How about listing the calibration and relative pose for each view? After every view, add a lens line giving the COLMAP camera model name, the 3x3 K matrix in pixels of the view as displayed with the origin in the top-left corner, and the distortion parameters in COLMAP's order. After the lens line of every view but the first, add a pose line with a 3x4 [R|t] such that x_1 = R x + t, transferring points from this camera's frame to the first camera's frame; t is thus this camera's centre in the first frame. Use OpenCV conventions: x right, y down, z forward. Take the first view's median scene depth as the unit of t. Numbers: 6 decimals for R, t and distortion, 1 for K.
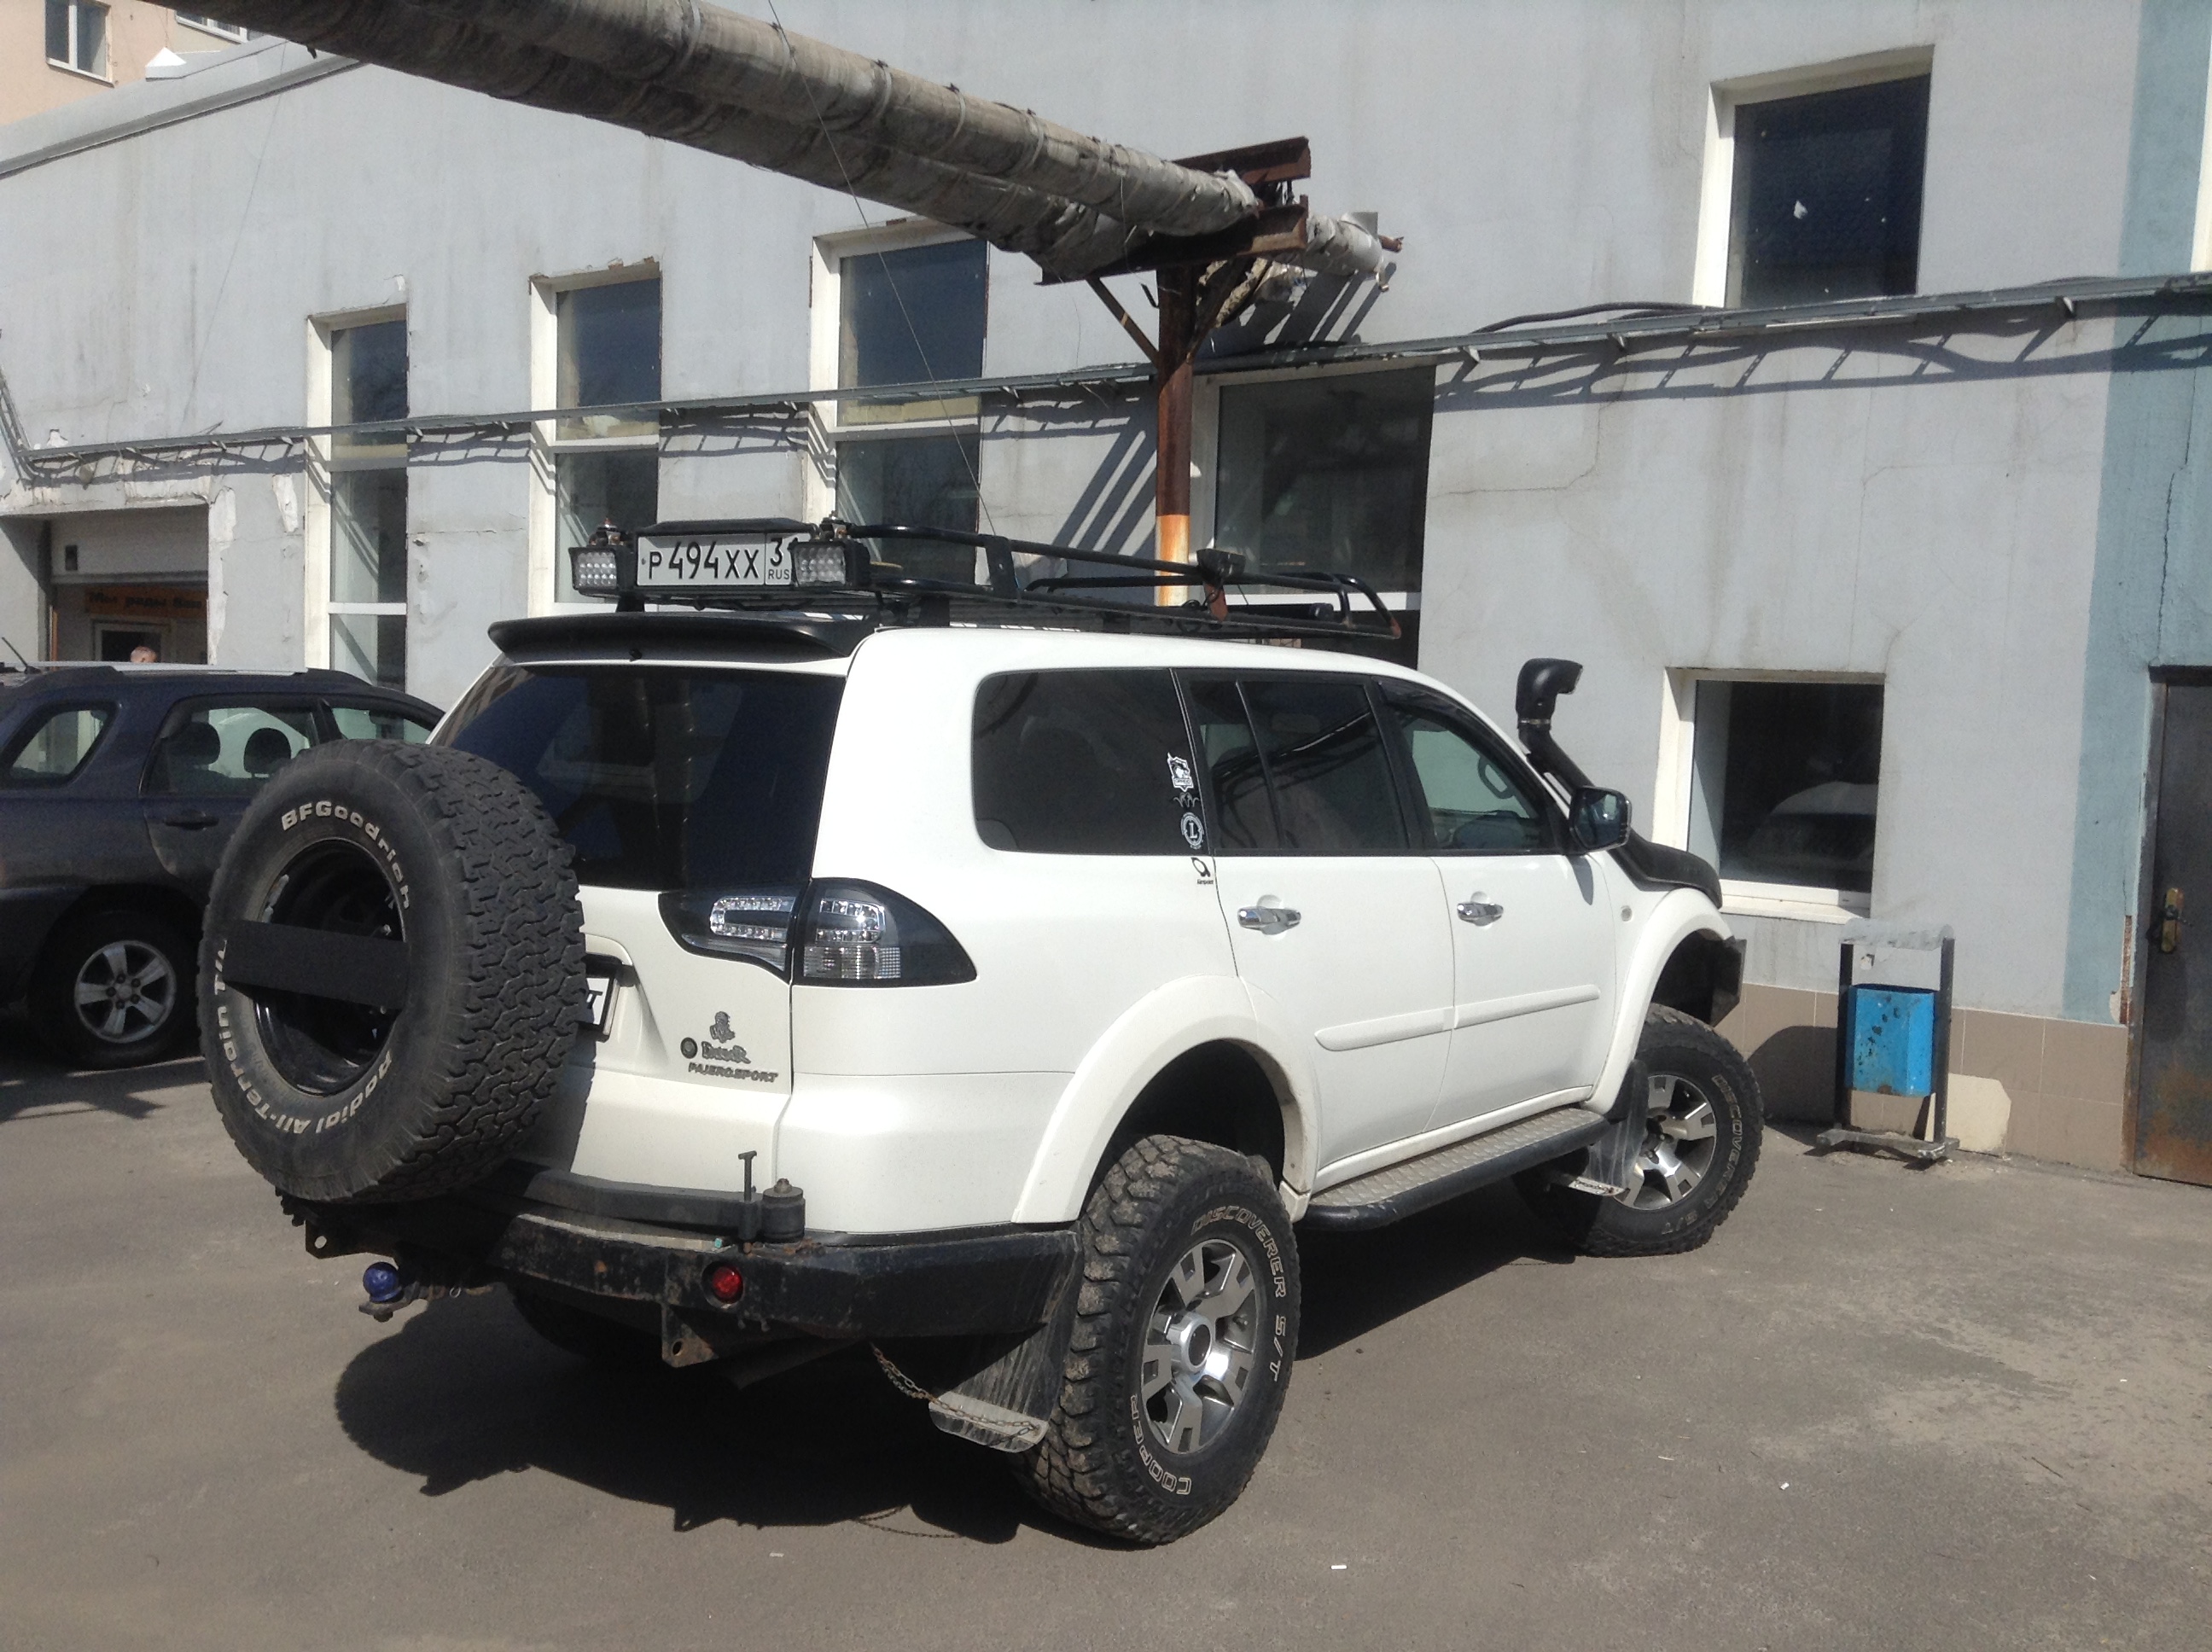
lens RADIAL K [[2048.4, 0, 1117.5], [0, 2048.4, 829.1], [0, 0, 1]] dist [-0.013857, 0.000000]
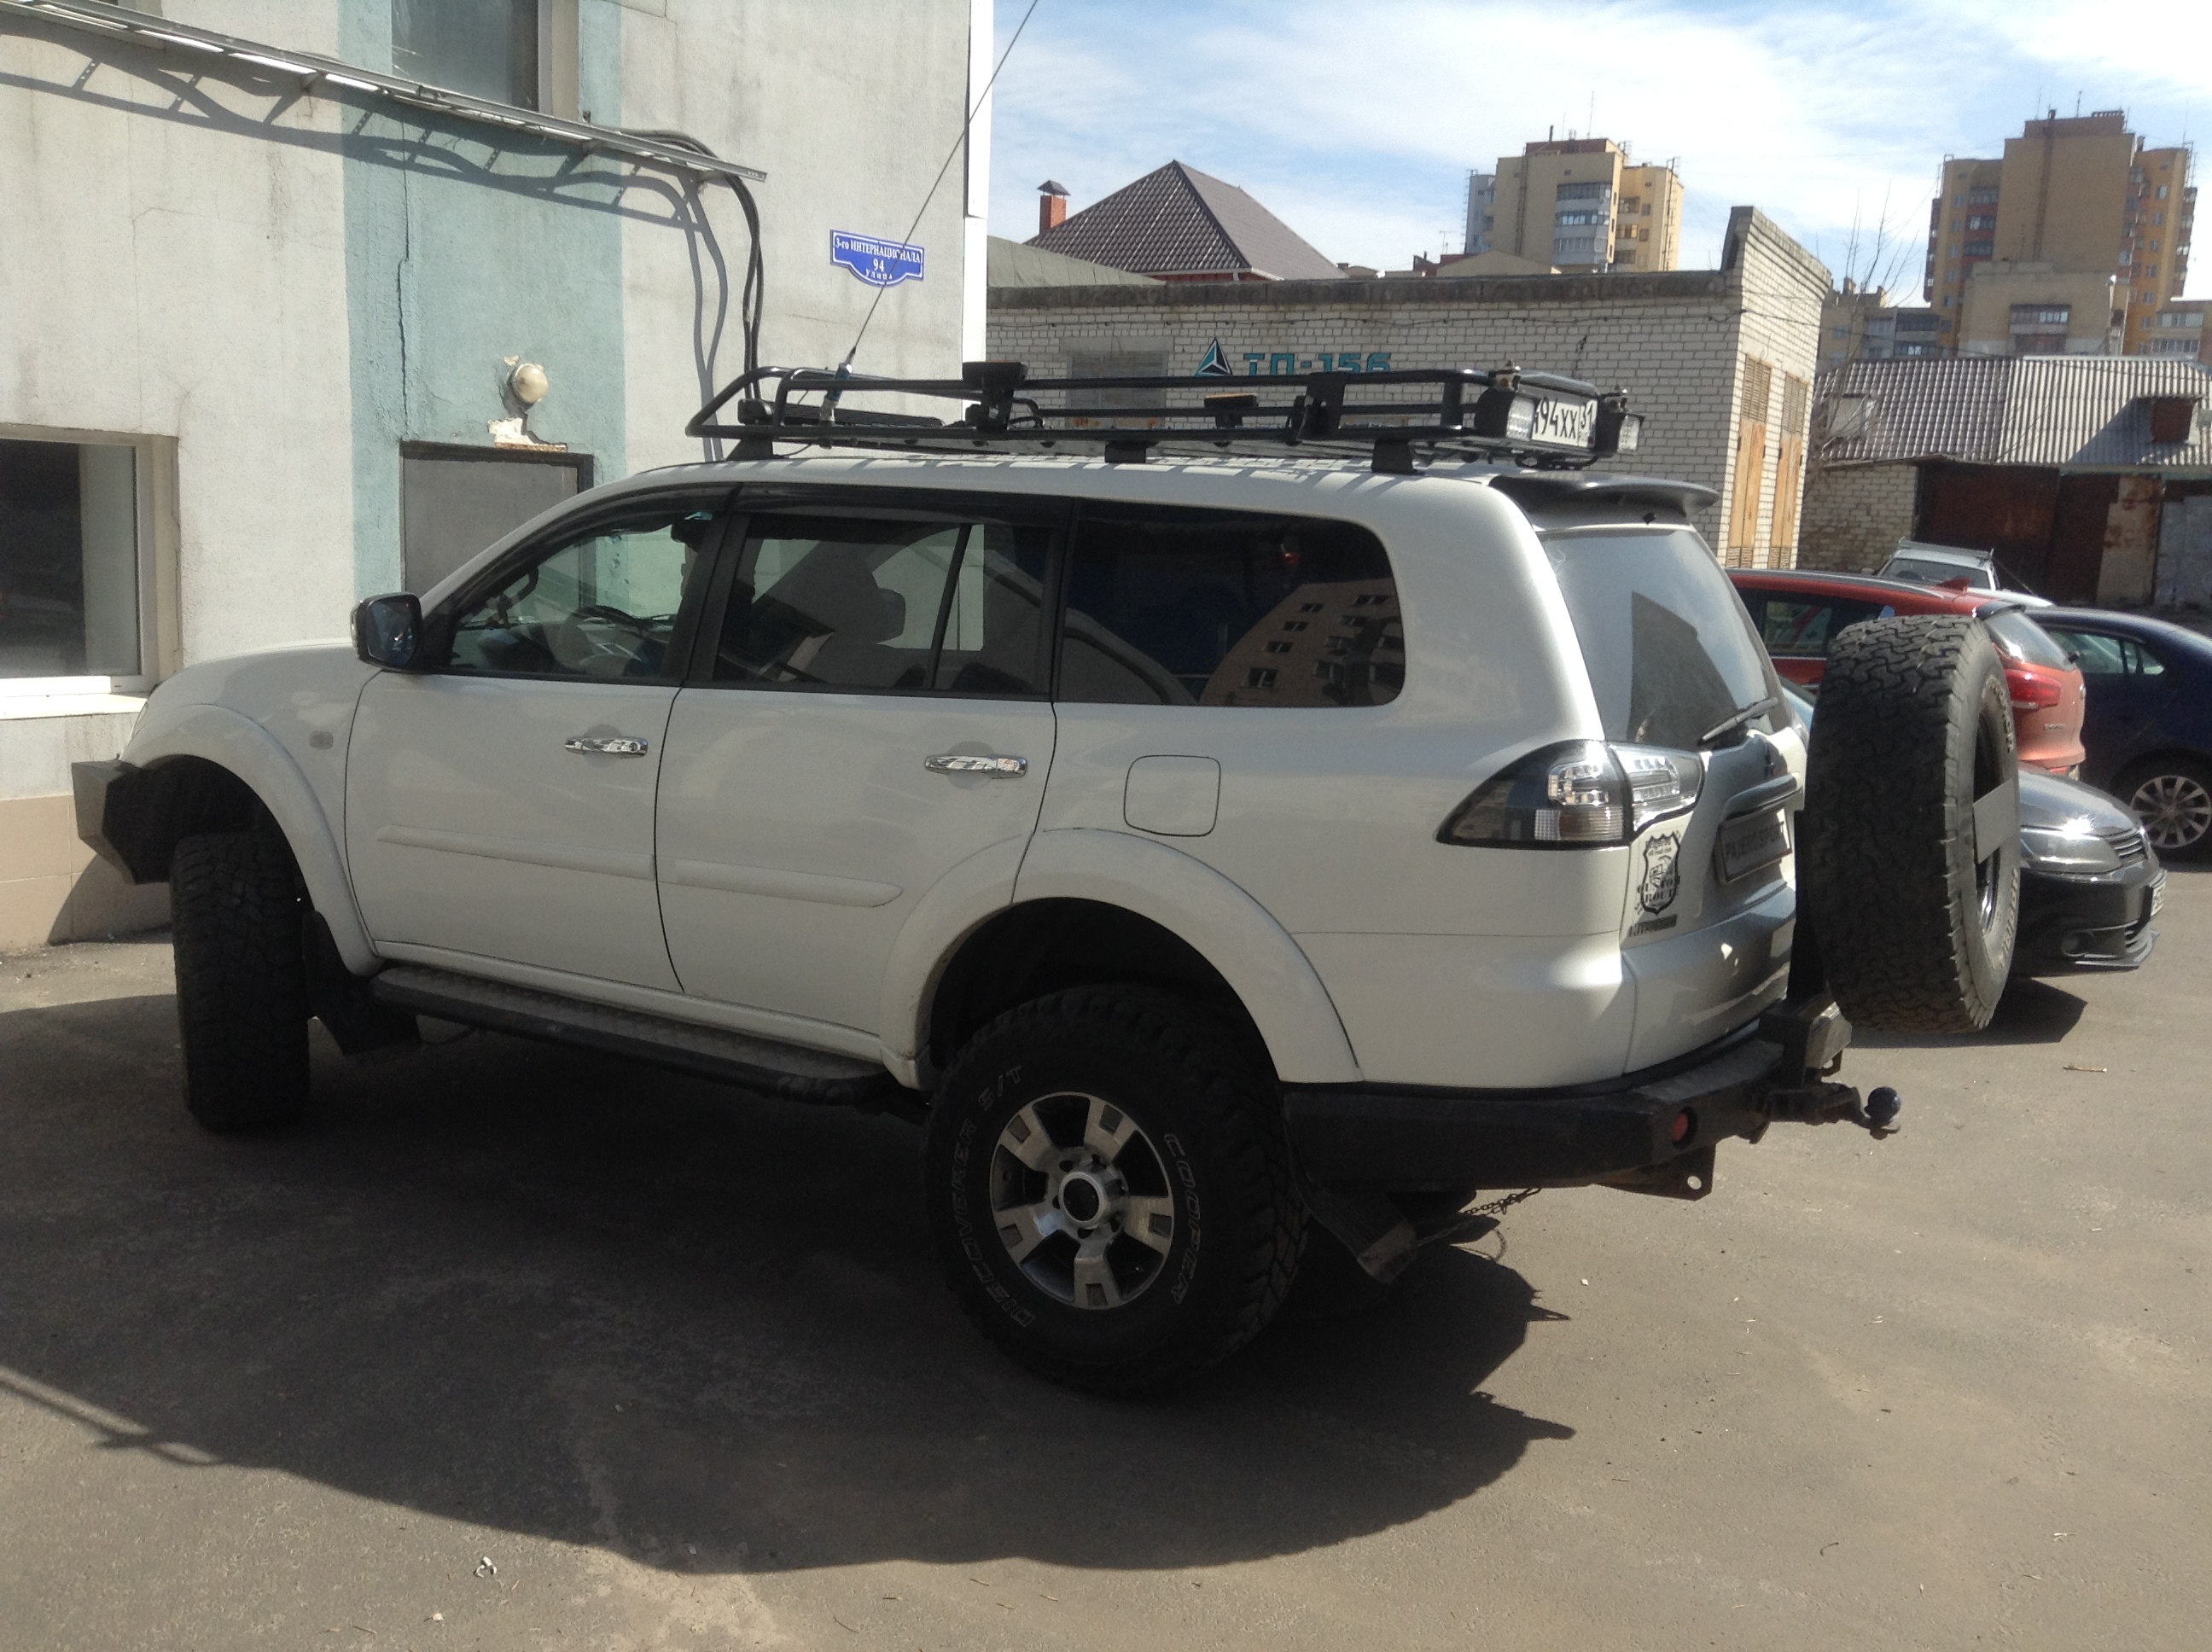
lens RADIAL K [[2048.4, 0, 1116.9], [0, 2048.4, 832.5], [0, 0, 1]] dist [-0.013857, 0.000000]
pose [[-0.093202, -0.177582, 0.979683, -0.647645], [0.018551, 0.983485, 0.180036, -0.061754], [-0.995474, 0.034954, -0.088368, 0.702757]]
